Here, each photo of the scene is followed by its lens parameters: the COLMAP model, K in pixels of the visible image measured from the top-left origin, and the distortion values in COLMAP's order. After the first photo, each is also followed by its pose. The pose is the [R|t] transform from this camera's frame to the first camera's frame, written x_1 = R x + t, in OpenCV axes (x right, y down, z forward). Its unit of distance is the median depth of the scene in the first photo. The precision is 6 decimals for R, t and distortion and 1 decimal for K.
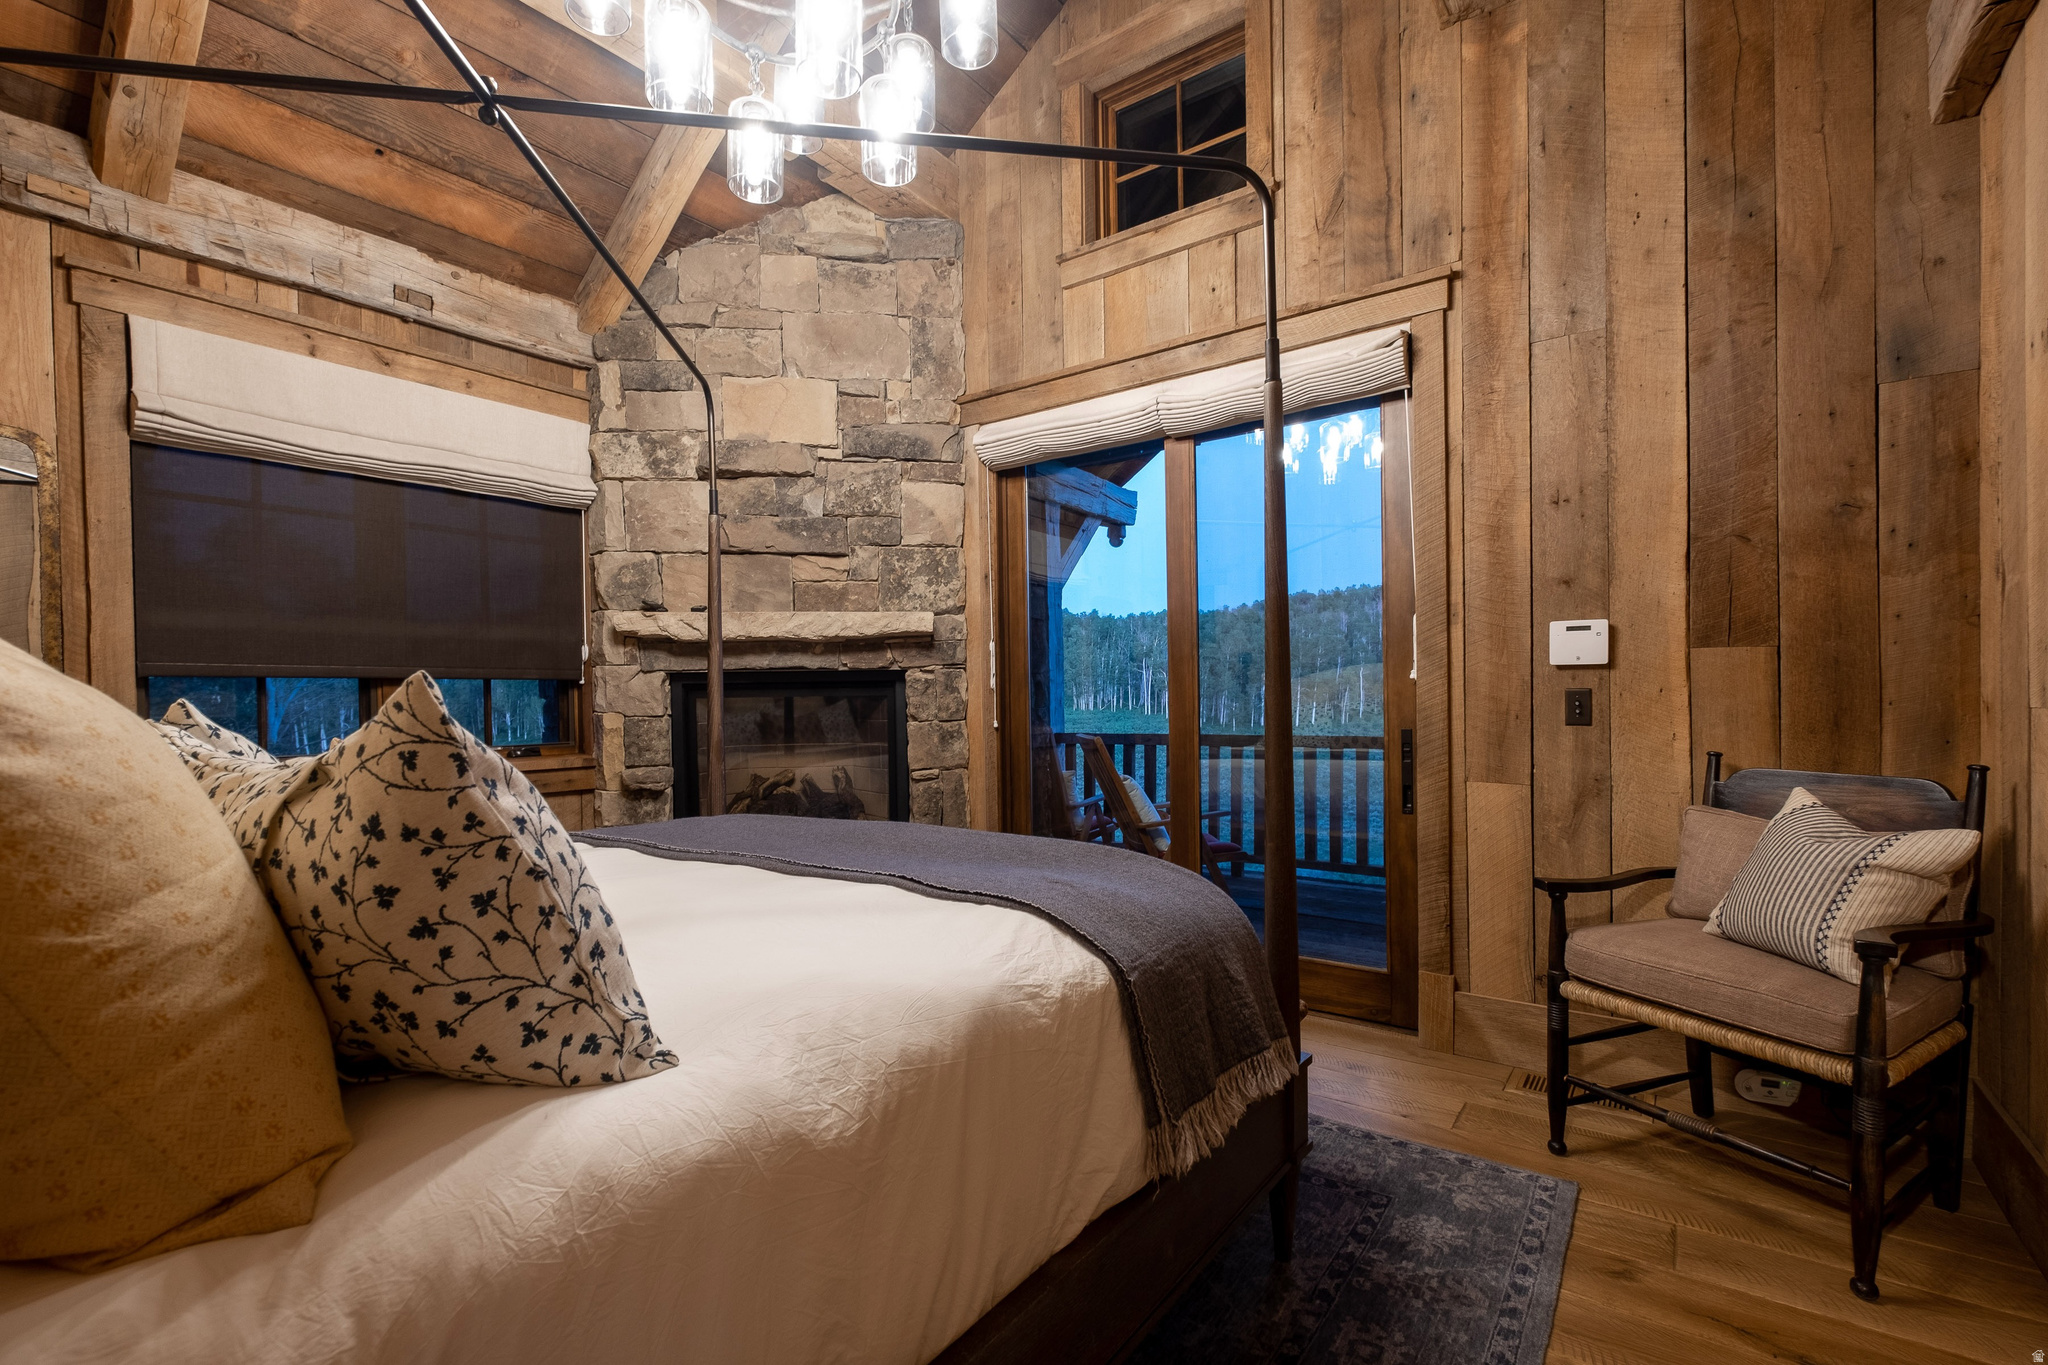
lens RADIAL K [[918.2, 0, 1021.6], [0, 918.2, 701.6], [0, 0, 1]] dist [0.004369, -0.001895]
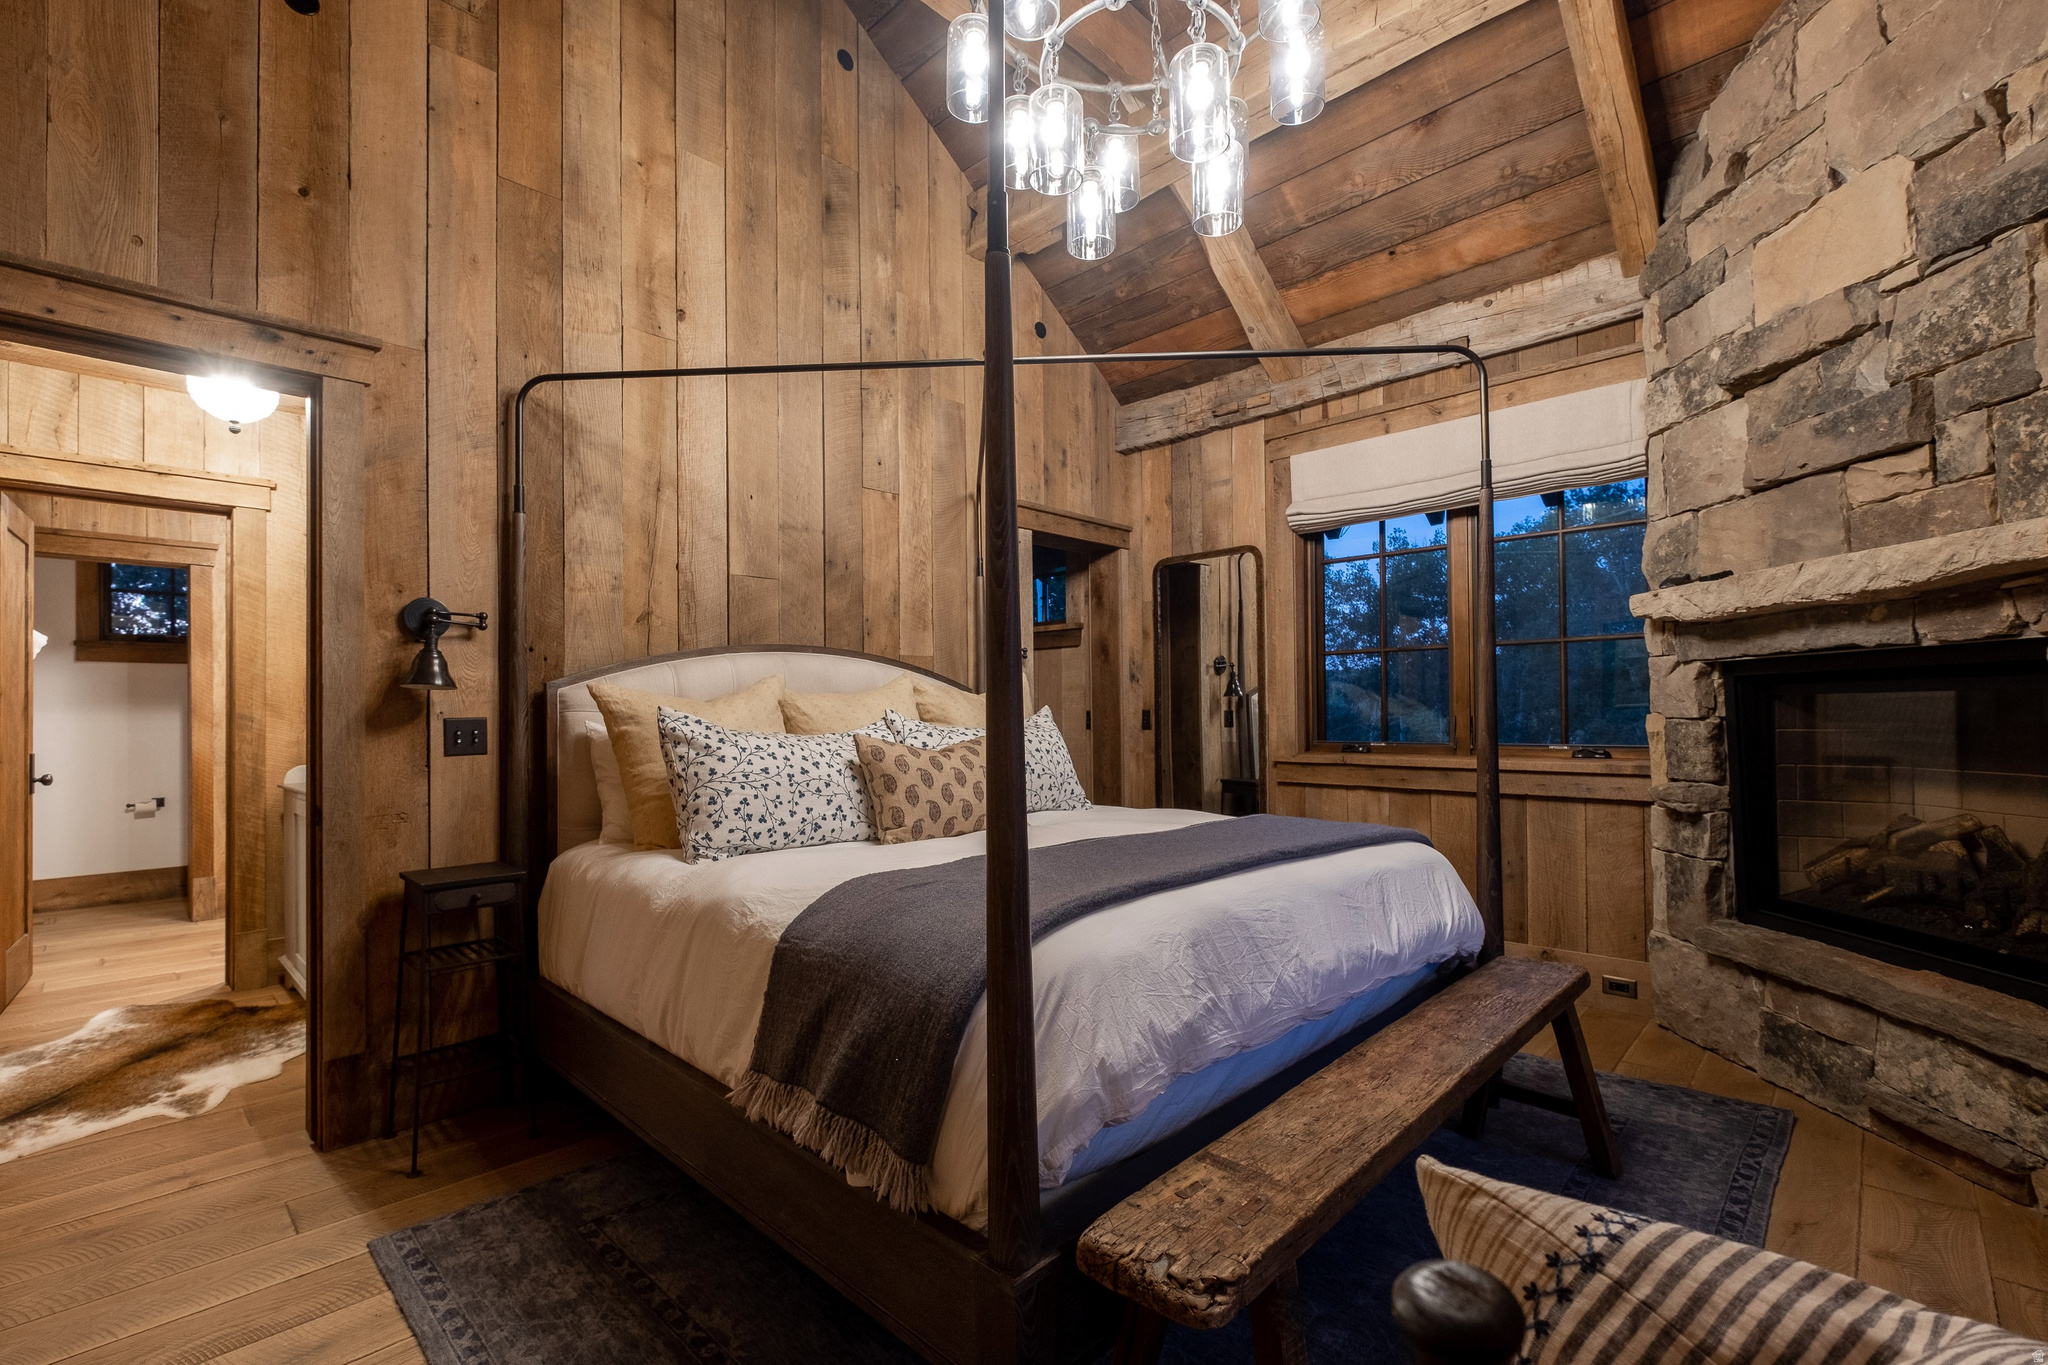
lens RADIAL K [[918.2, 0, 1021.8], [0, 918.2, 693.5], [0, 0, 1]] dist [0.004369, -0.001895]
pose [[-0.140279, -0.003560, -0.990106, 0.460652], [0.011281, 0.999923, -0.005193, -0.007928], [0.990048, -0.011898, -0.140228, 0.536181]]
